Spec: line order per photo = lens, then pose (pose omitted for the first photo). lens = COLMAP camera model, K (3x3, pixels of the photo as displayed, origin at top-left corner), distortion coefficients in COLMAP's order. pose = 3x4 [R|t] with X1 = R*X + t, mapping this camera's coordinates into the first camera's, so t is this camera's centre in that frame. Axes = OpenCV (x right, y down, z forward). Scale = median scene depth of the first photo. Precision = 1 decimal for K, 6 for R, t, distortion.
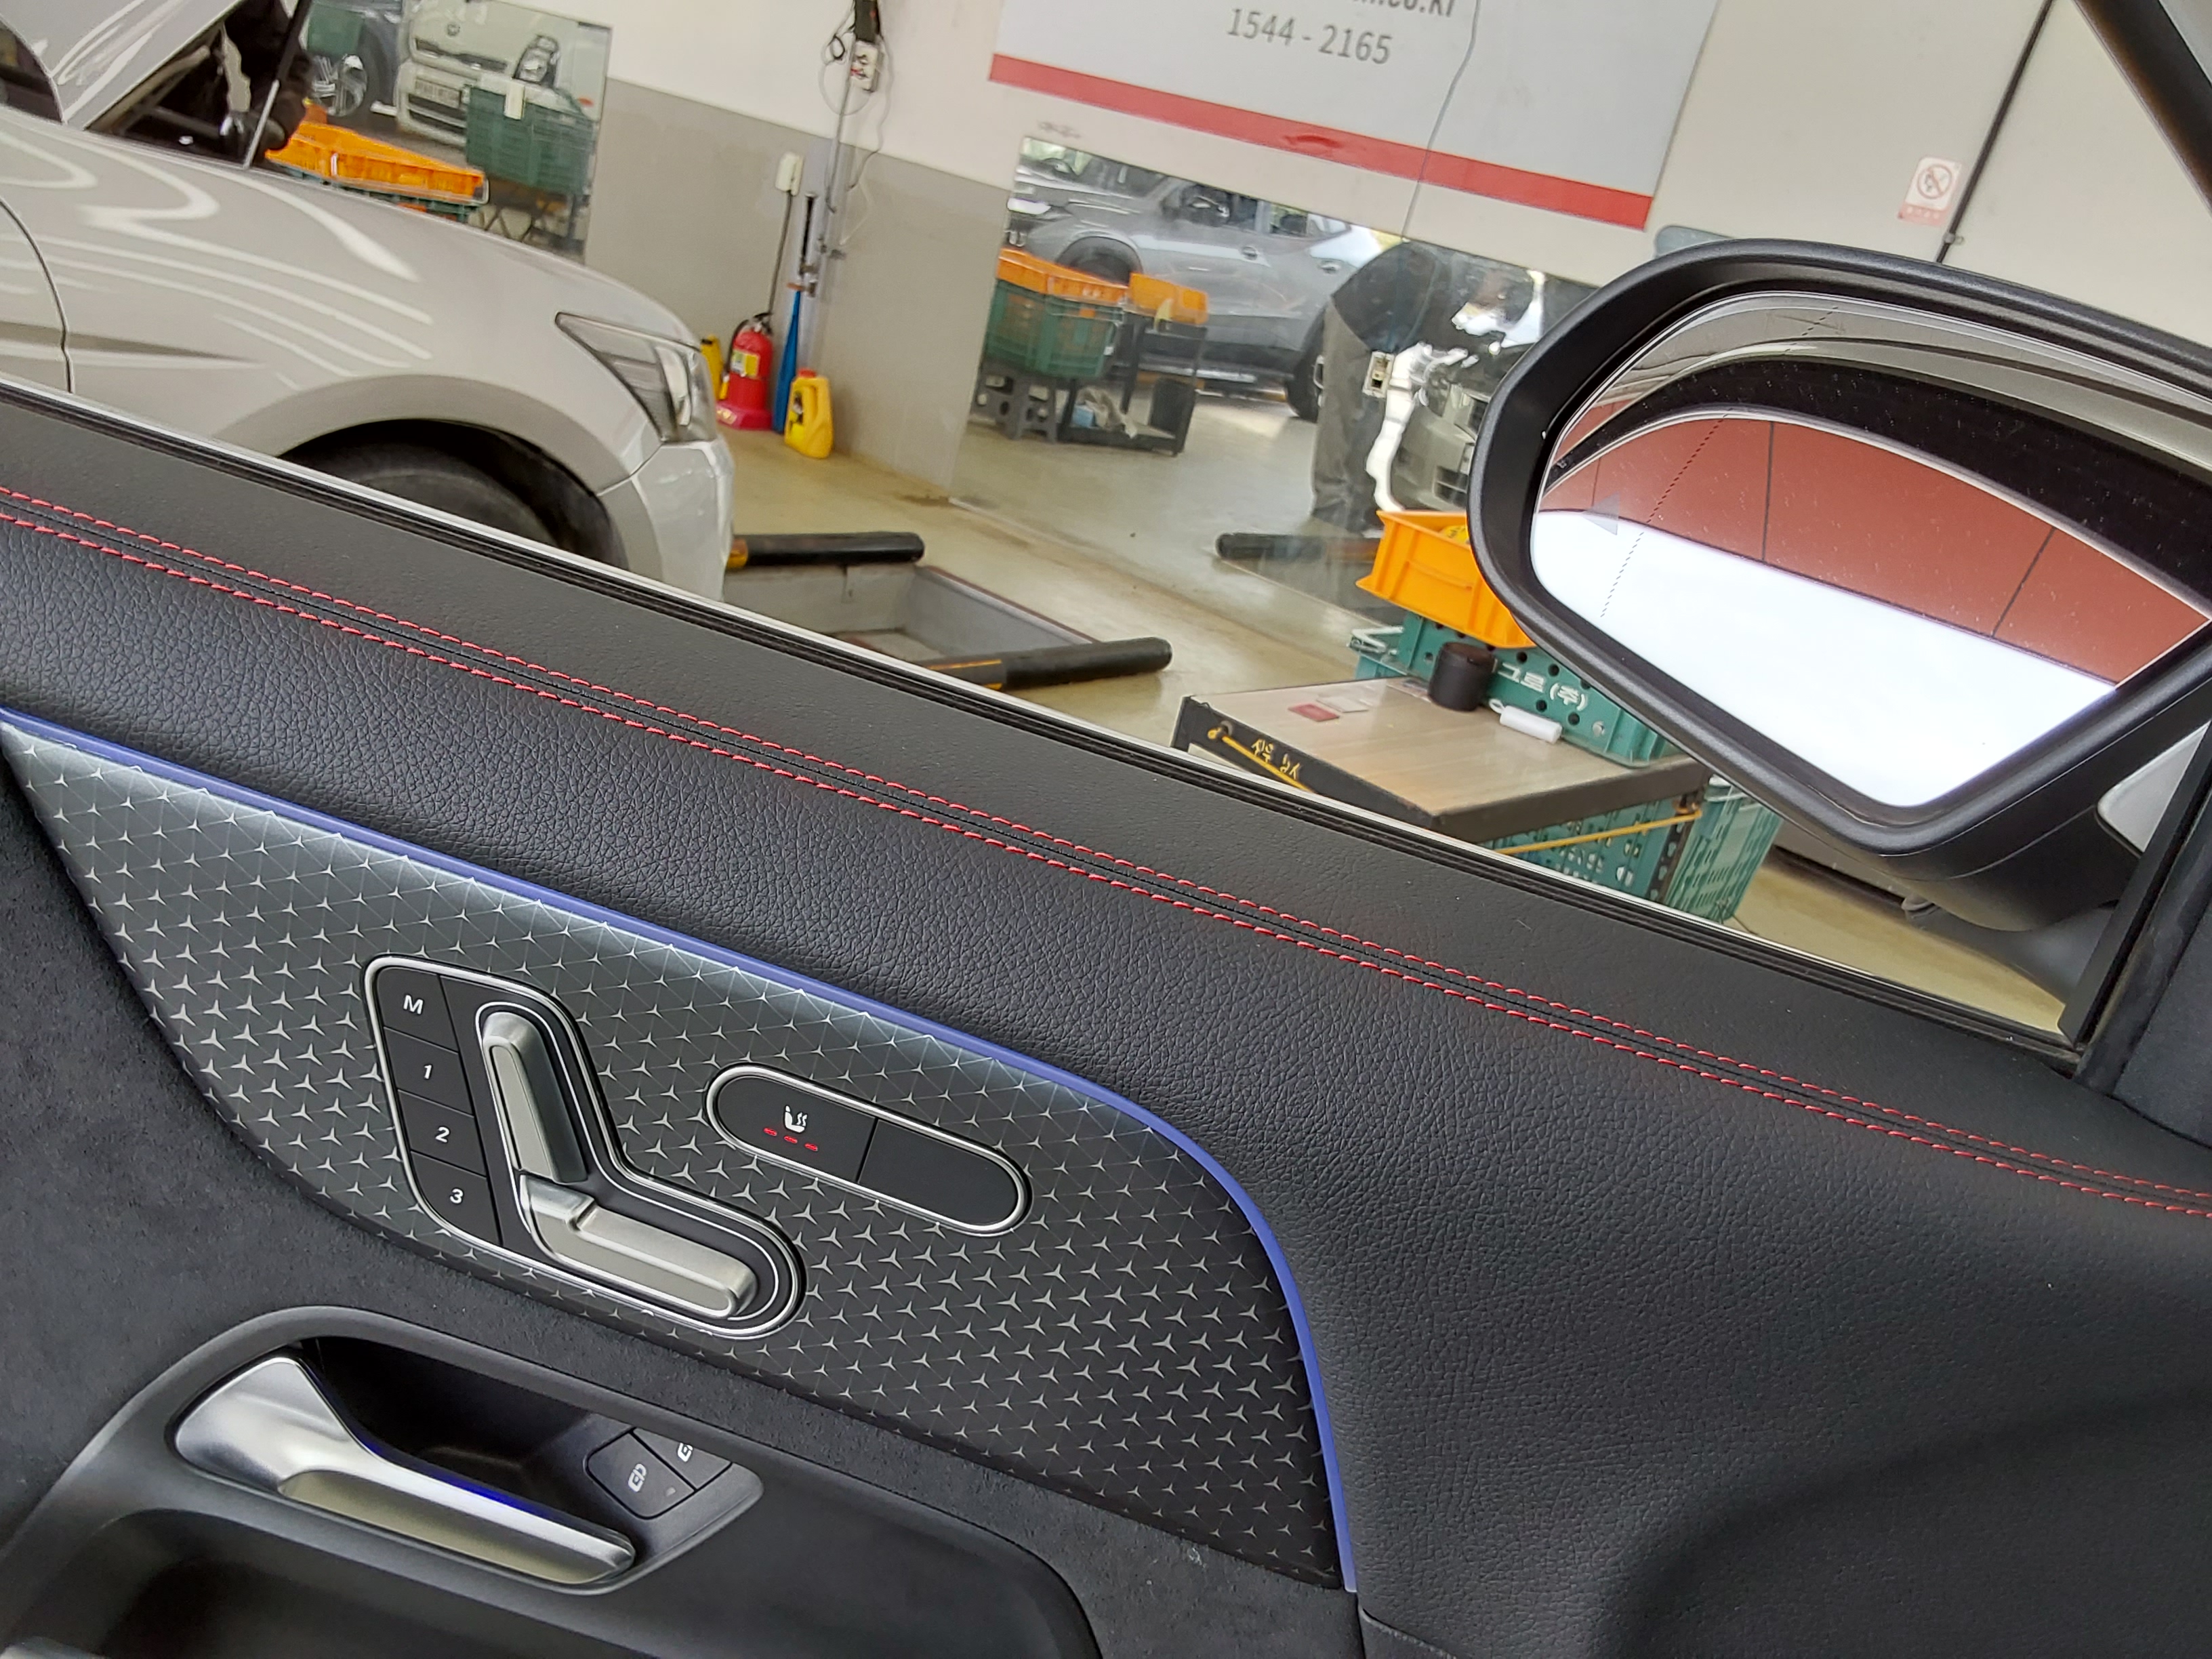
lens RADIAL K [[1761.0, 0, 1106.0], [0, 1761.0, 829.5], [0, 0, 1]] dist [0.126099, -0.168505]
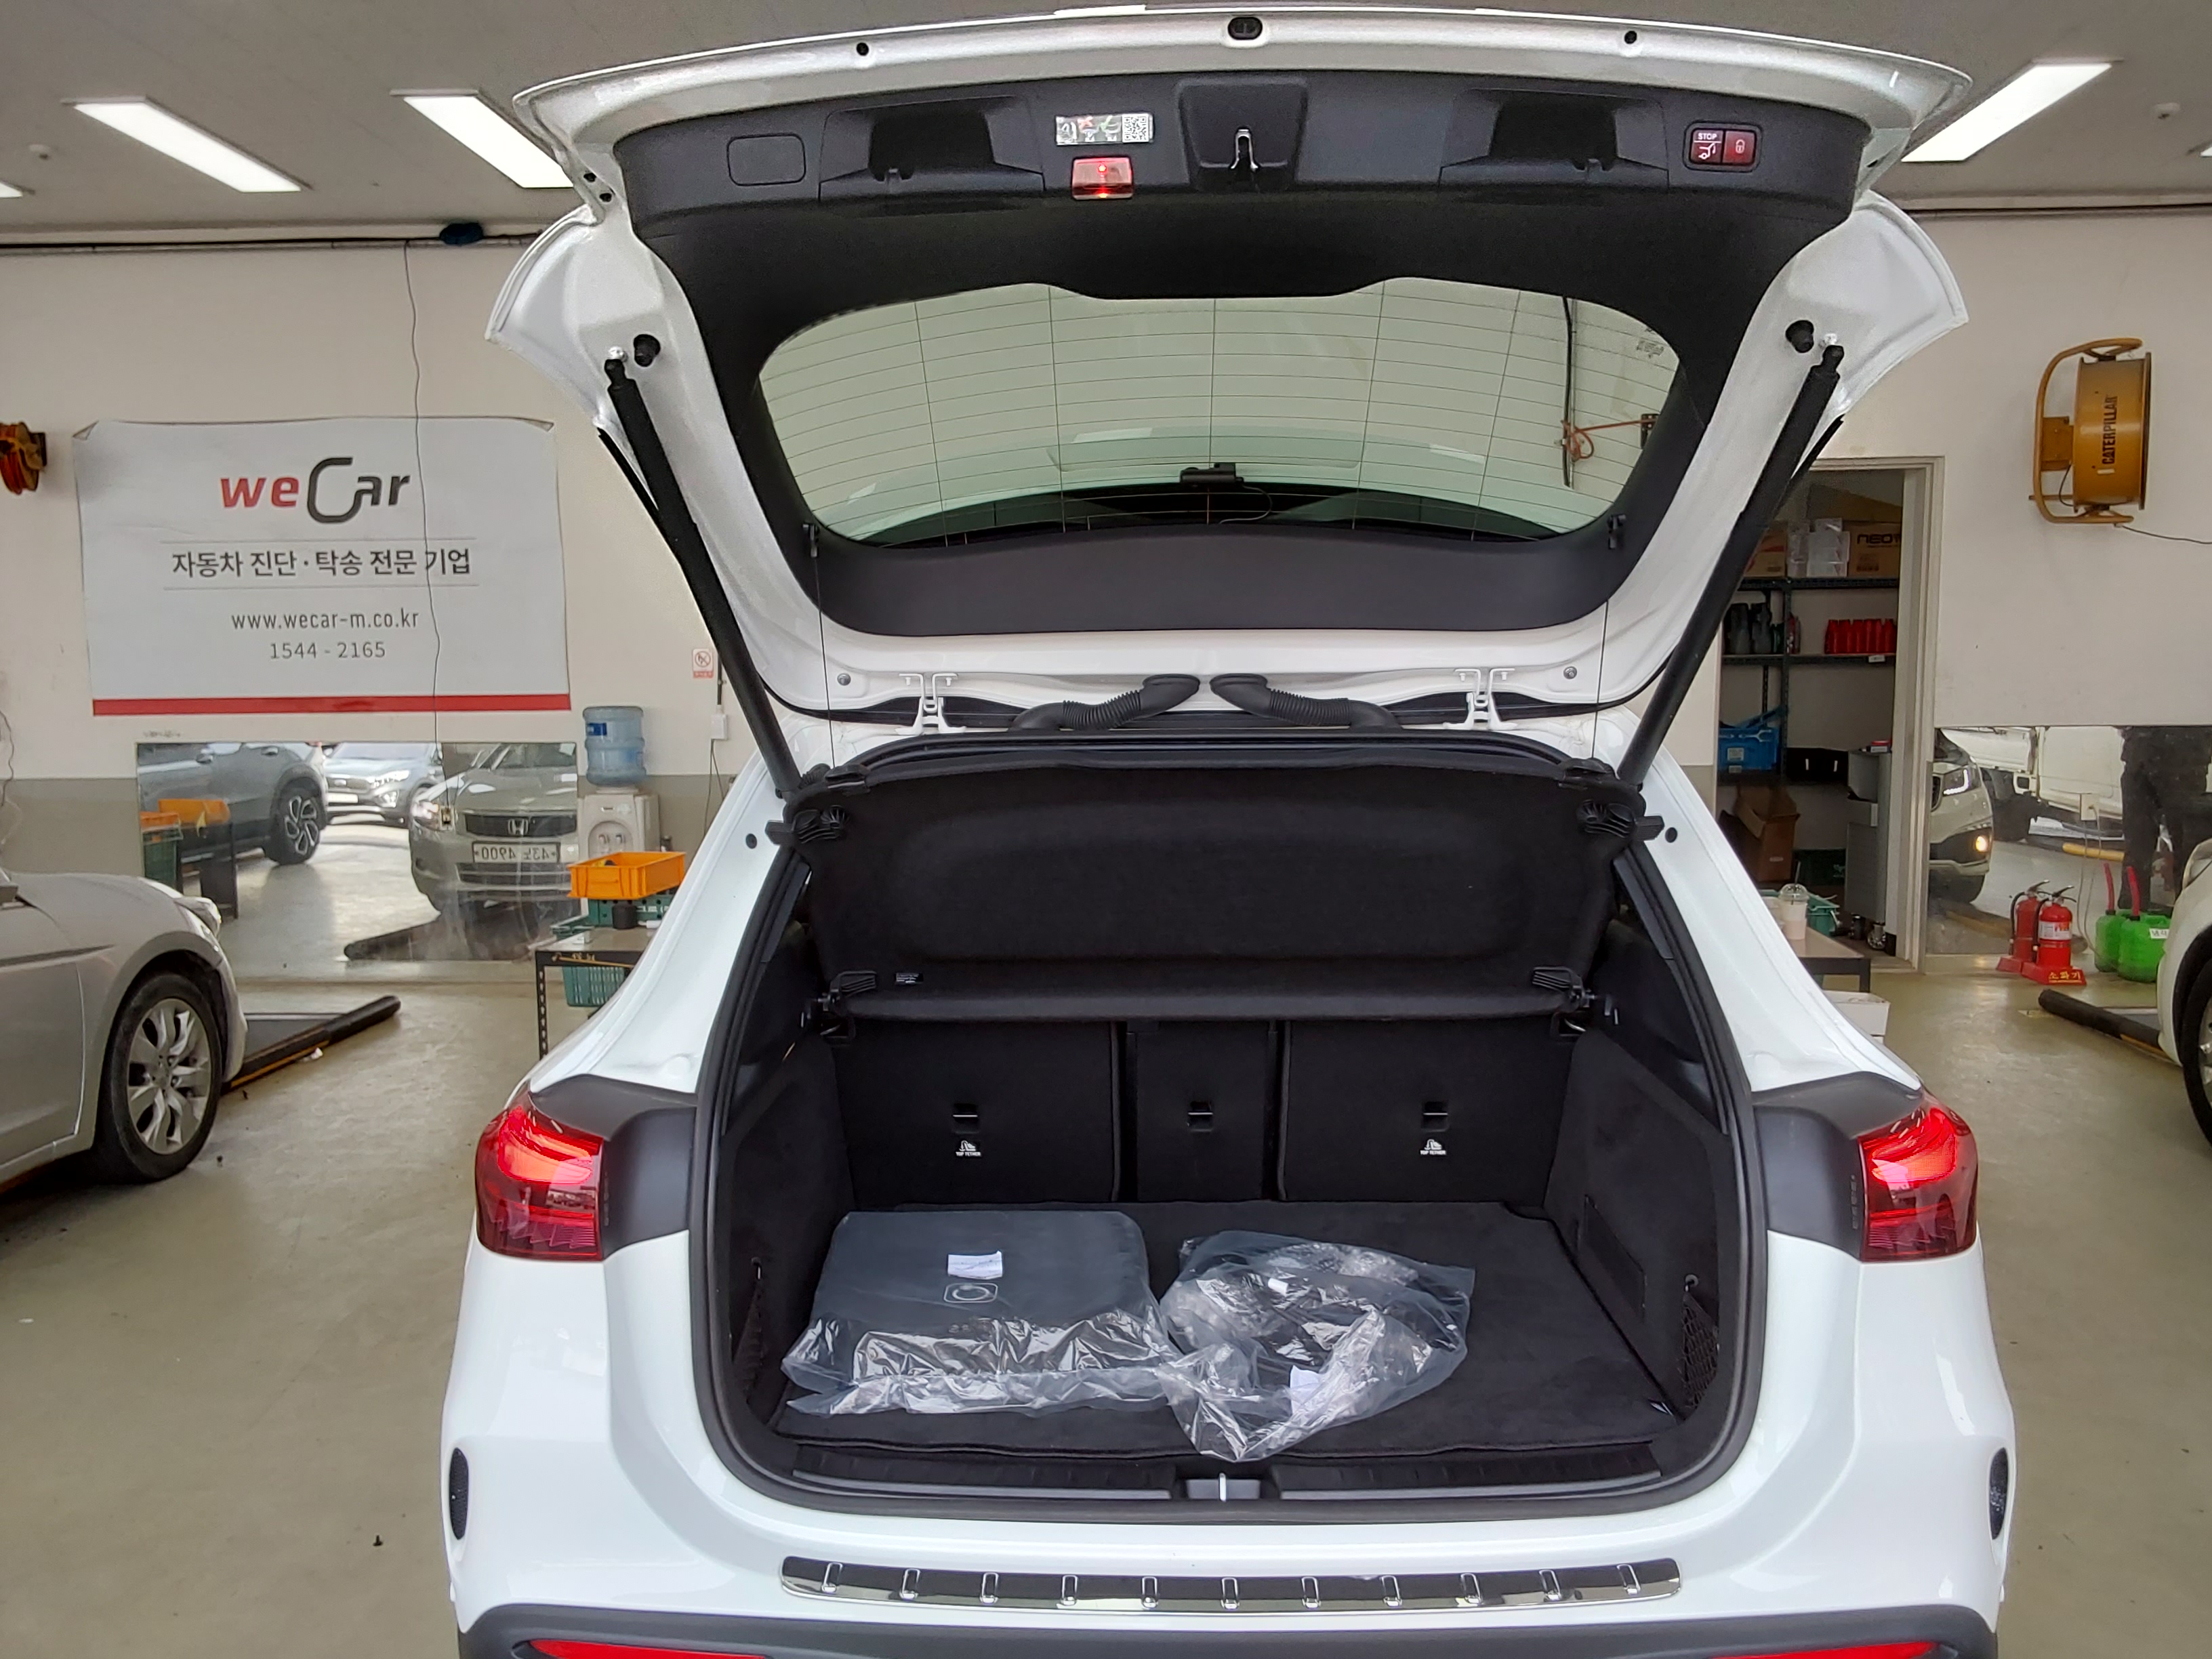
lens RADIAL K [[1761.0, 0, 1106.0], [0, 1761.0, 829.5], [0, 0, 1]] dist [0.126099, -0.168505]
pose [[0.770434, -0.299972, 0.562537, -0.320524], [0.400256, 0.914399, -0.060576, 0.111218], [-0.496213, 0.271828, 0.824550, -0.712535]]
